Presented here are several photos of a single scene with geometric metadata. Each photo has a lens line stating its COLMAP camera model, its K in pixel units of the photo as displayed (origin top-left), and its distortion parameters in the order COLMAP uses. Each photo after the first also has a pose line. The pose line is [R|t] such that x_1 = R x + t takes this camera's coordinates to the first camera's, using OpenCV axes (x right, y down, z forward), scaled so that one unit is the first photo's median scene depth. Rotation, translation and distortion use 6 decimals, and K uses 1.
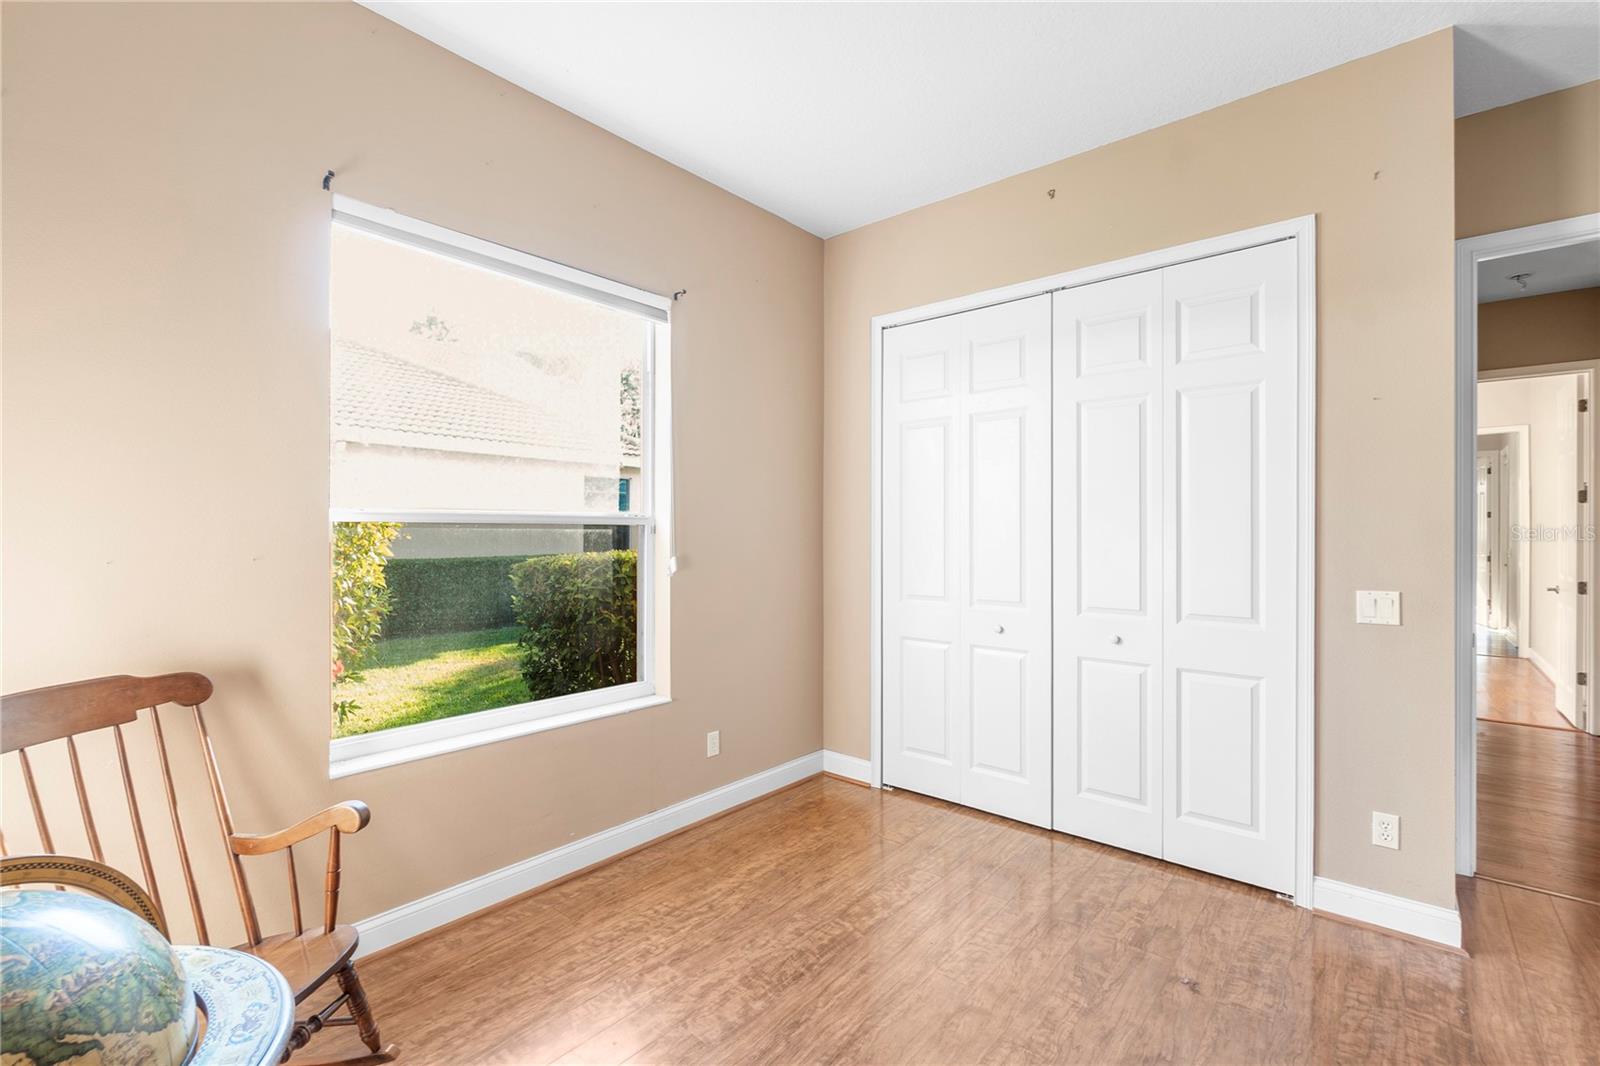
lens RADIAL K [[705.3, 0, 802.1], [0, 705.3, 527.6], [0, 0, 1]] dist [0.000423, 0.000453]
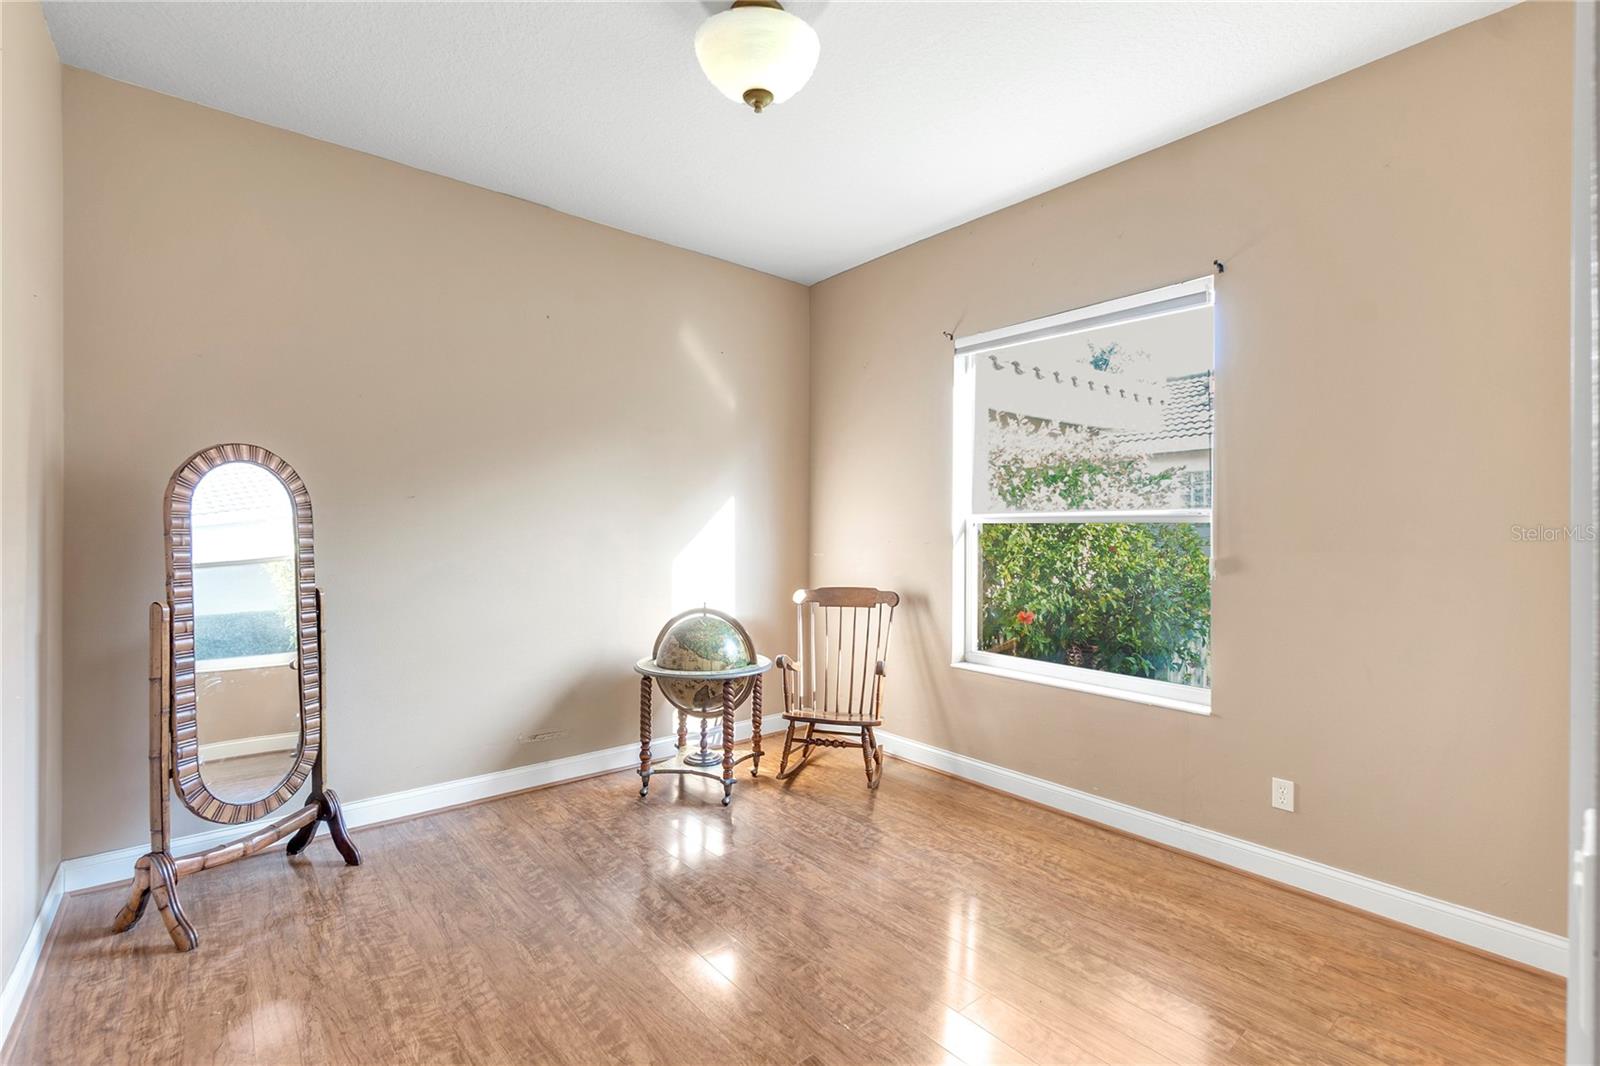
lens RADIAL K [[705.3, 0, 802.1], [0, 705.3, 527.6], [0, 0, 1]] dist [0.000423, 0.000453]
pose [[-0.160119, -0.006579, -0.987076, 0.929230], [-0.001462, 0.999978, -0.006427, 0.011181], [0.987097, 0.000414, -0.160126, 0.724632]]
